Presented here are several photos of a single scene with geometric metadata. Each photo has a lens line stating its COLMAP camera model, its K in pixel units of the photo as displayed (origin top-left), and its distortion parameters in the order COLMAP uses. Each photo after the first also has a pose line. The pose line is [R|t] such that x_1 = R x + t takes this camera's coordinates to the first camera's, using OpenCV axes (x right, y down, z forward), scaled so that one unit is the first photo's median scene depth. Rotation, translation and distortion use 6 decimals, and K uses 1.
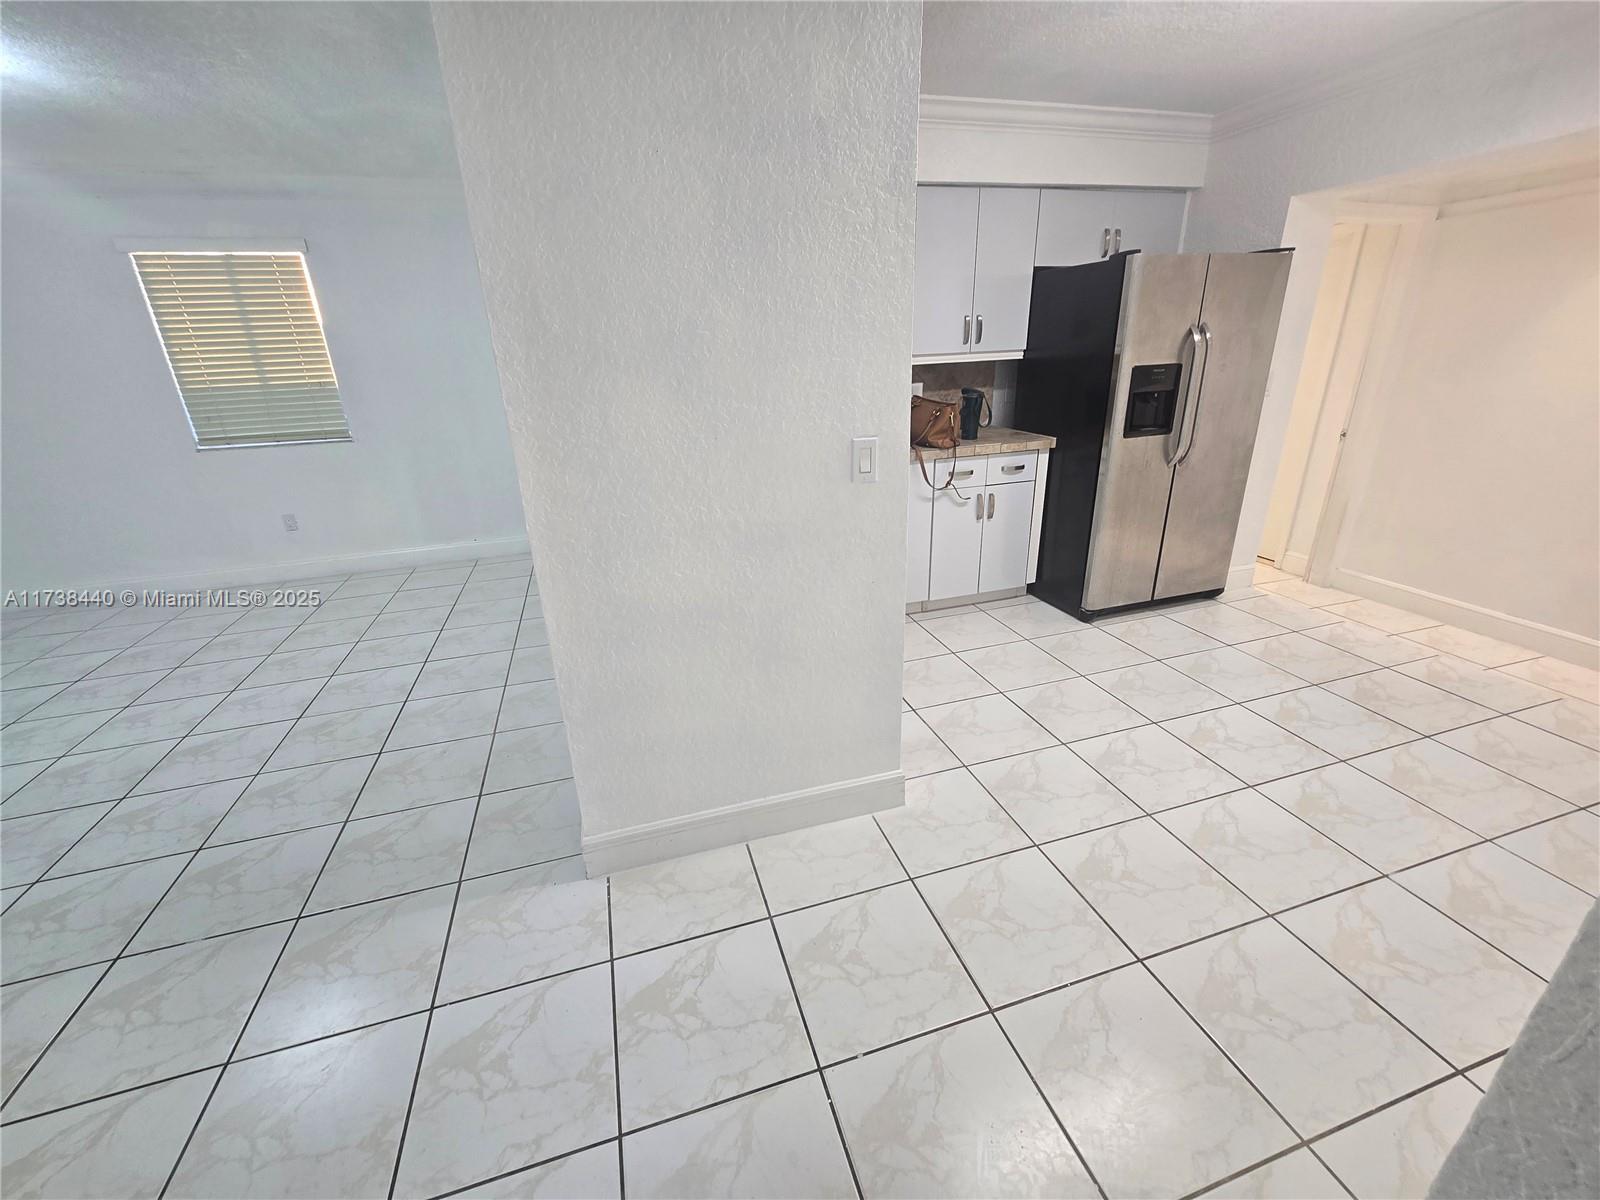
lens RADIAL K [[662.3, 0, 793.6], [0, 662.3, 596.1], [0, 0, 1]] dist [-0.007958, 0.002536]
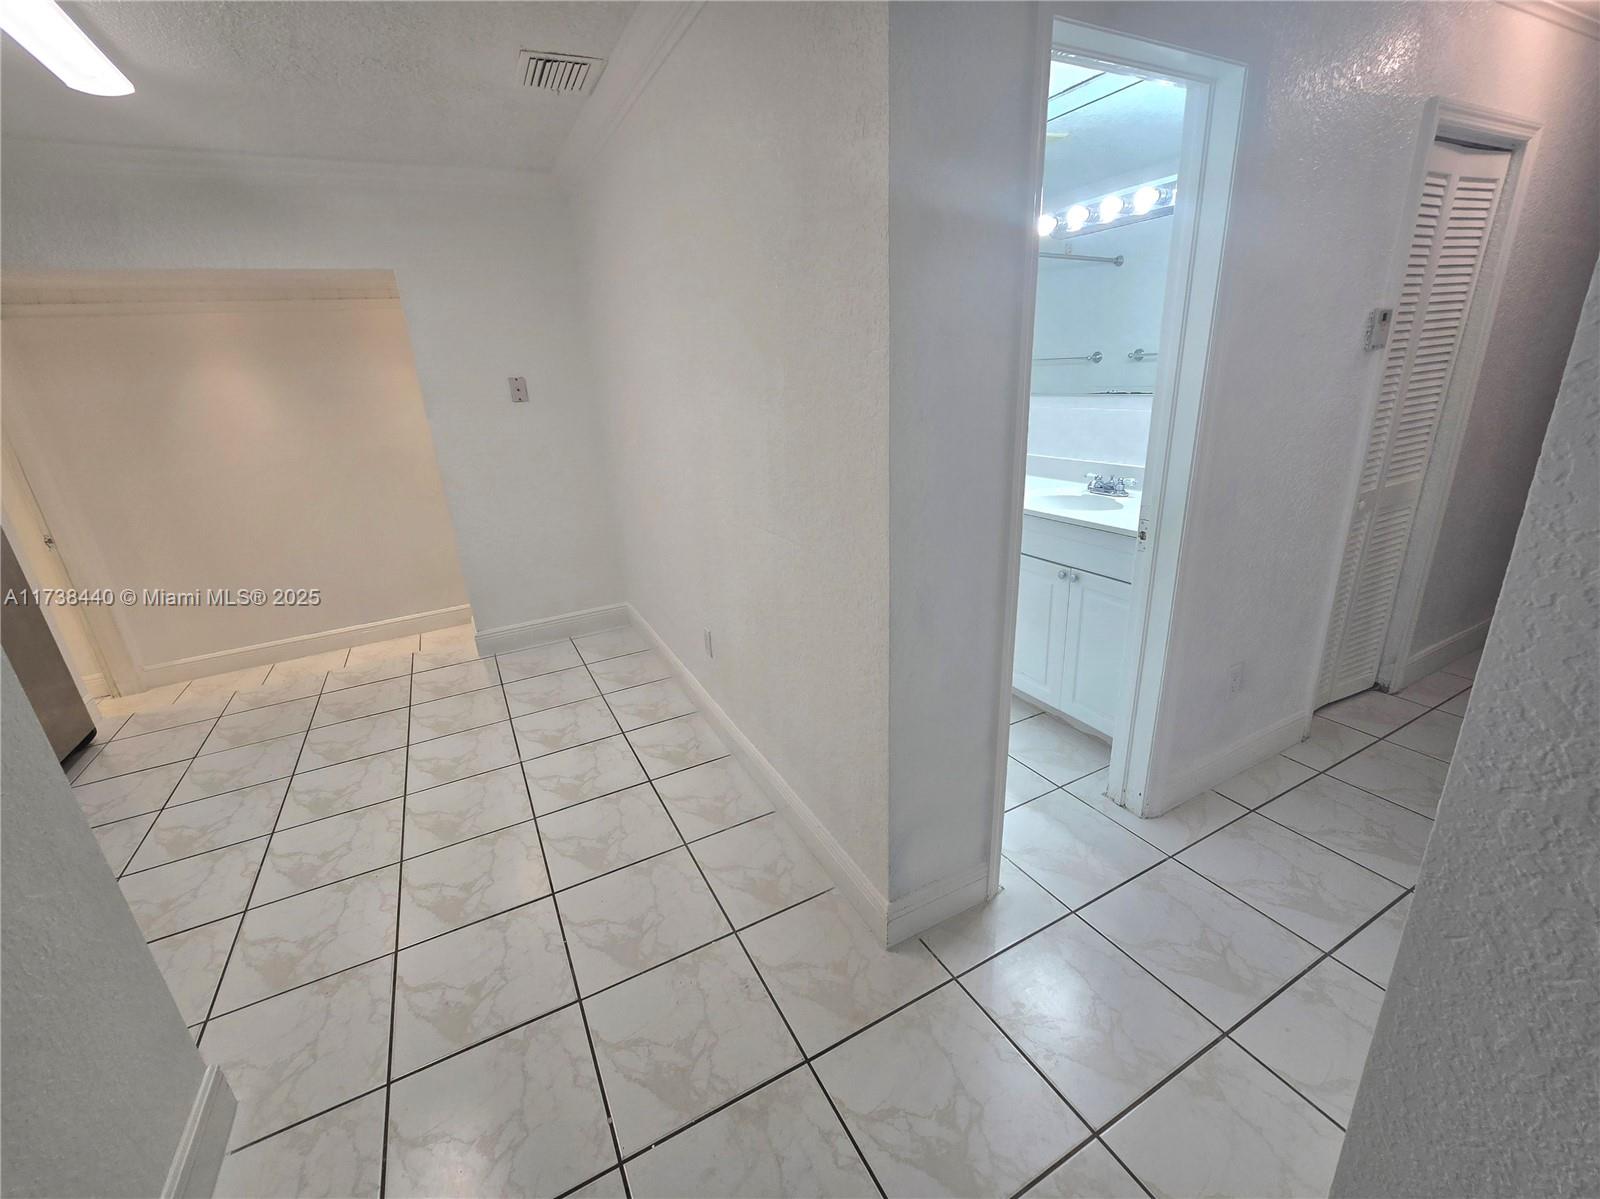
lens RADIAL K [[662.3, 0, 794.4], [0, 662.3, 604.6], [0, 0, 1]] dist [-0.007958, 0.002536]
pose [[-0.184950, -0.288018, 0.939595, -0.272301], [0.416640, 0.842935, 0.340400, -0.064940], [-0.890059, 0.454430, -0.035901, 0.195006]]
